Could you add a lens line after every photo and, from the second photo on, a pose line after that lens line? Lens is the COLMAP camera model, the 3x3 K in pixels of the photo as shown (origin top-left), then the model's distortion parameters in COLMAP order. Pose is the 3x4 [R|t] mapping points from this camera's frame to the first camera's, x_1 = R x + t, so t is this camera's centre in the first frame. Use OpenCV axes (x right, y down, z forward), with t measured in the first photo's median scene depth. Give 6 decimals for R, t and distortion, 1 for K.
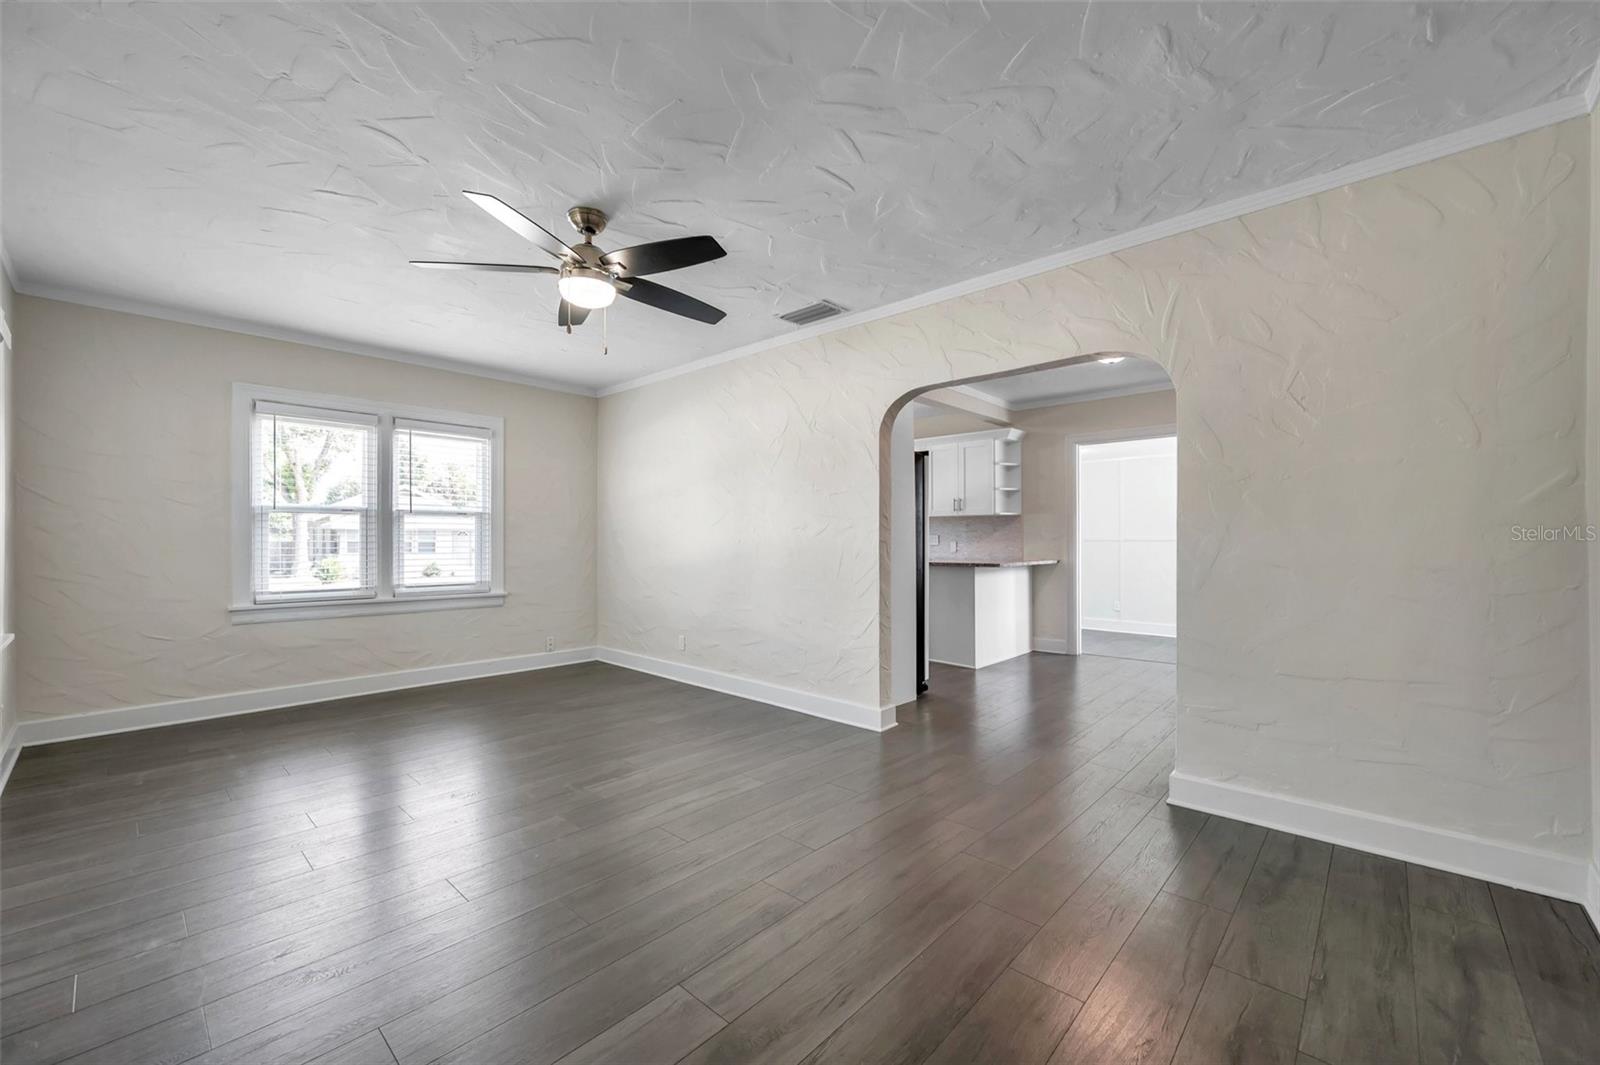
lens RADIAL K [[635.0, 0, 795.1], [0, 635.0, 534.6], [0, 0, 1]] dist [-0.001949, 0.001009]
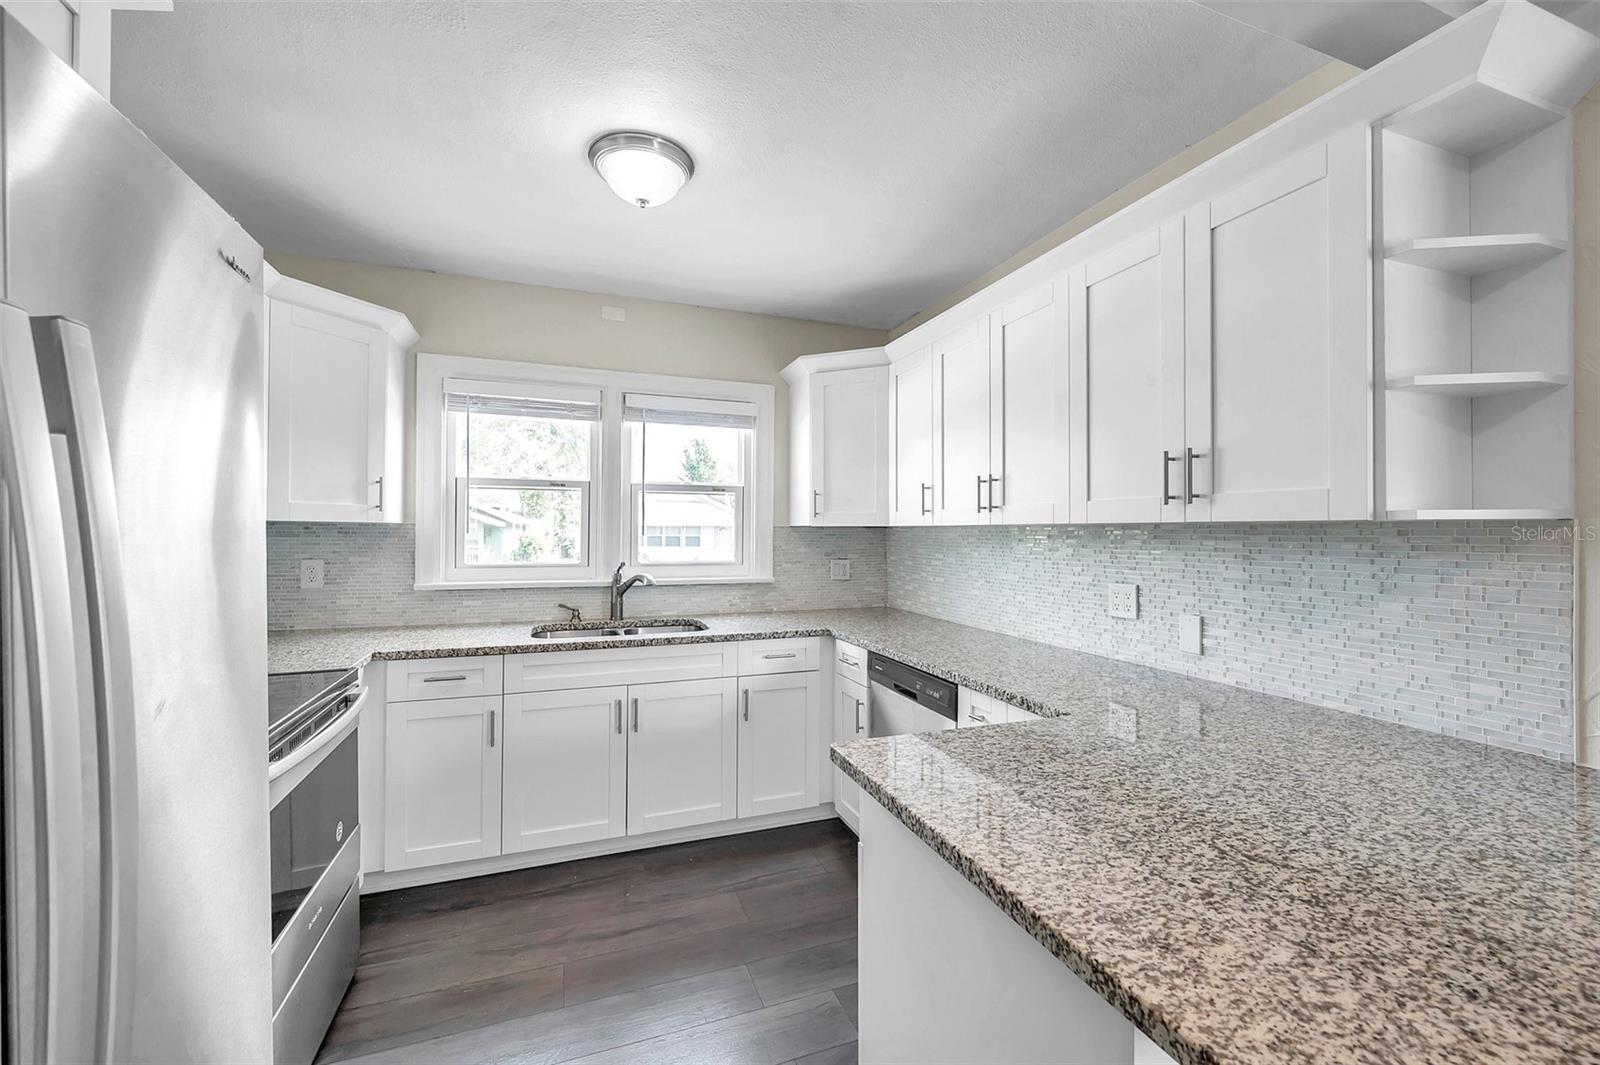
lens RADIAL K [[635.0, 0, 787.5], [0, 635.0, 525.6], [0, 0, 1]] dist [-0.001949, 0.001009]
pose [[0.891863, -0.000516, -0.452306, 0.304624], [-0.000584, 0.999997, -0.002293, -0.036819], [0.452306, 0.002309, 0.891860, 0.944109]]
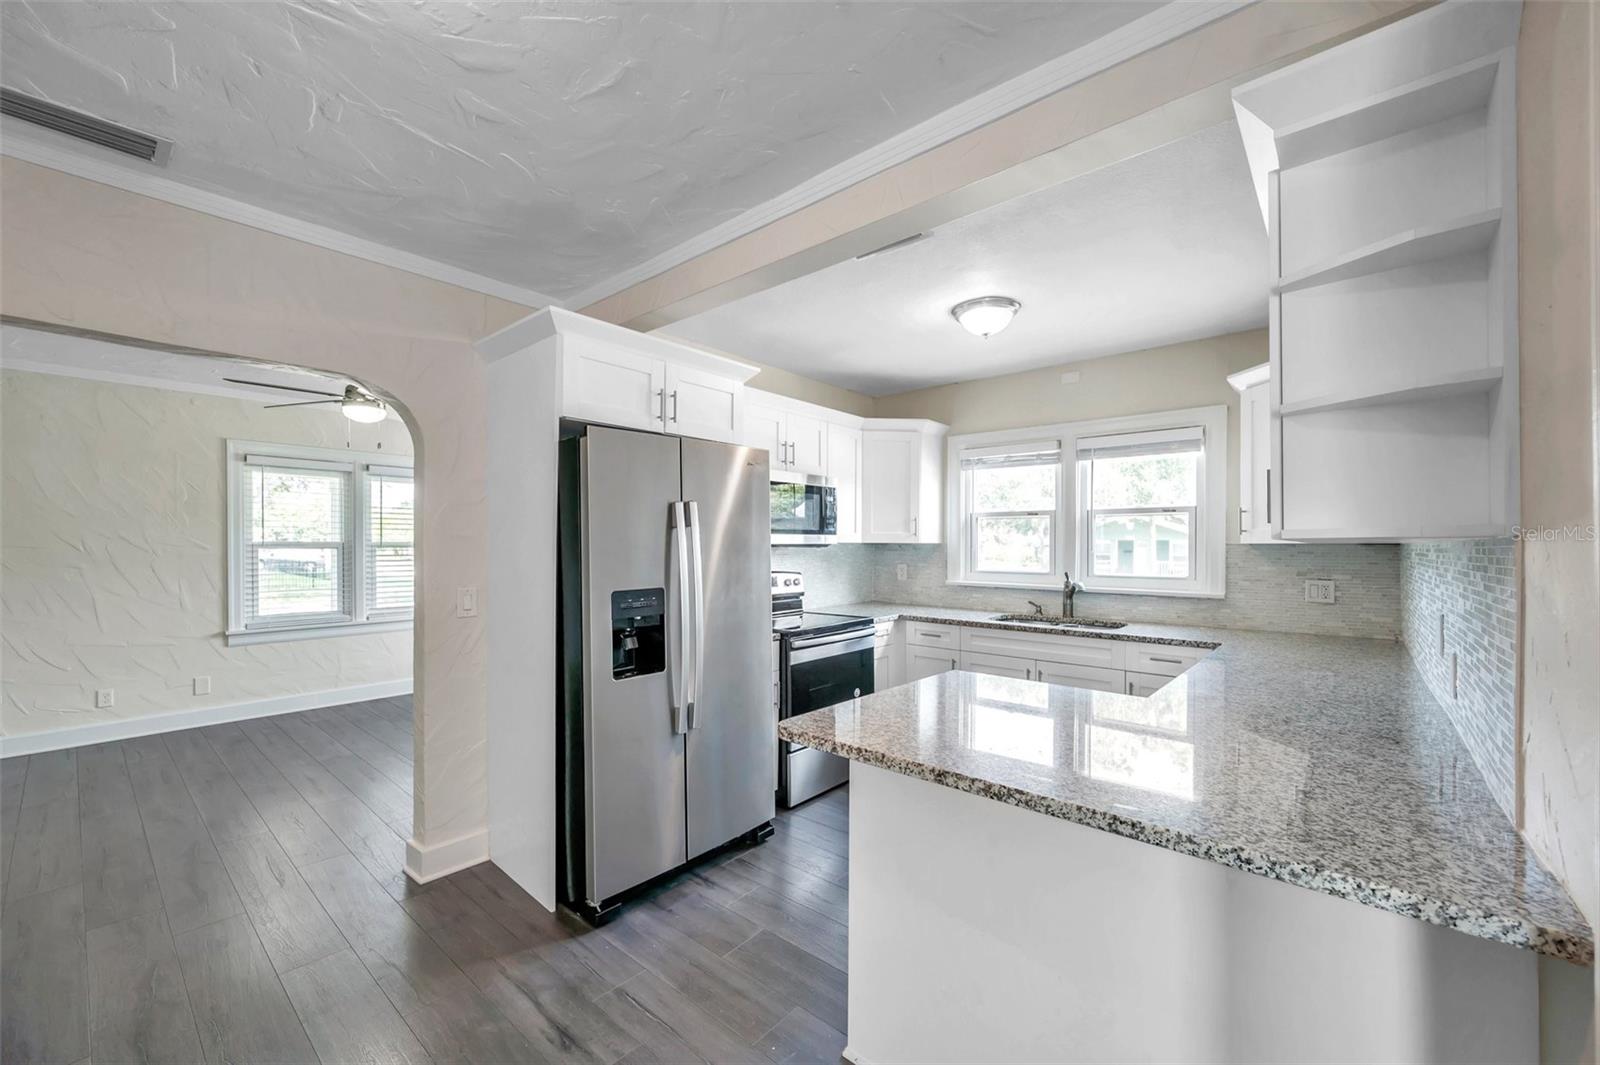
lens RADIAL K [[635.0, 0, 812.2], [0, 635.0, 544.6], [0, 0, 1]] dist [-0.001949, 0.001009]
pose [[0.057598, 0.000148, -0.998340, 0.652740], [0.002892, 0.999996, 0.000315, -0.038592], [0.998336, -0.002906, 0.057597, 1.054833]]
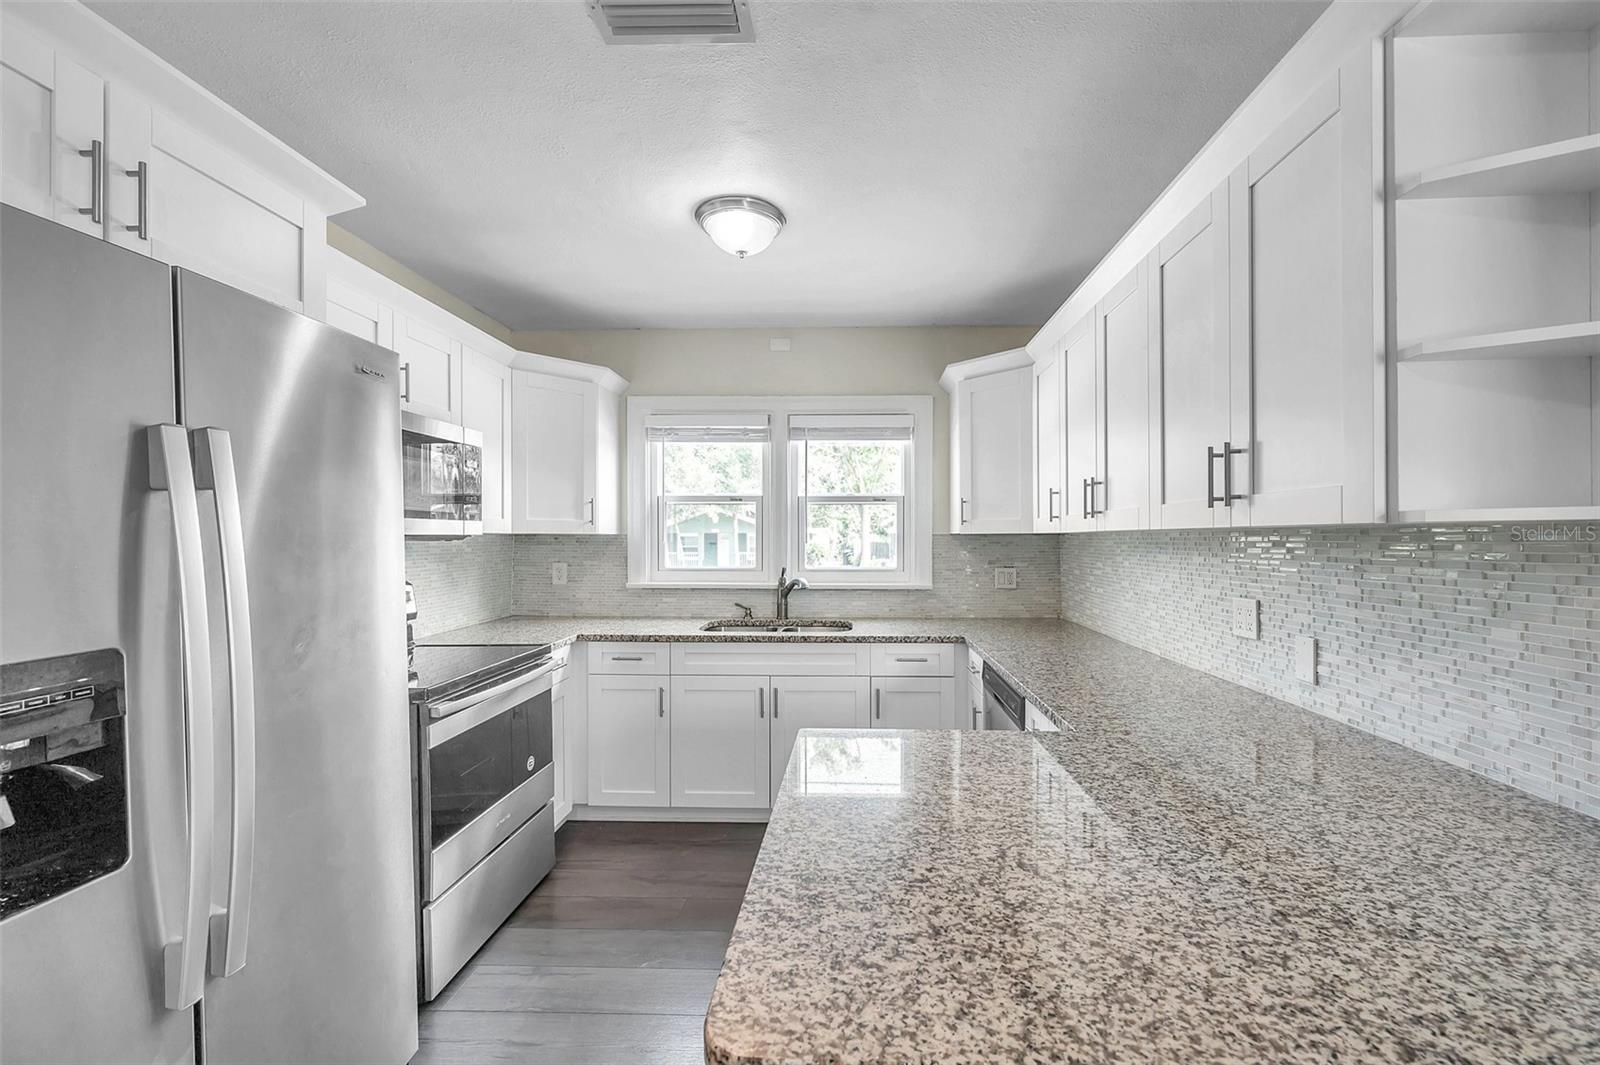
lens RADIAL K [[635.0, 0, 827.5], [0, 635.0, 540.7], [0, 0, 1]] dist [-0.001949, 0.001009]
pose [[0.661022, 0.001440, -0.750365, 0.429029], [0.006123, 0.999955, 0.007312, -0.036617], [0.750341, -0.009428, 0.660984, 1.000672]]
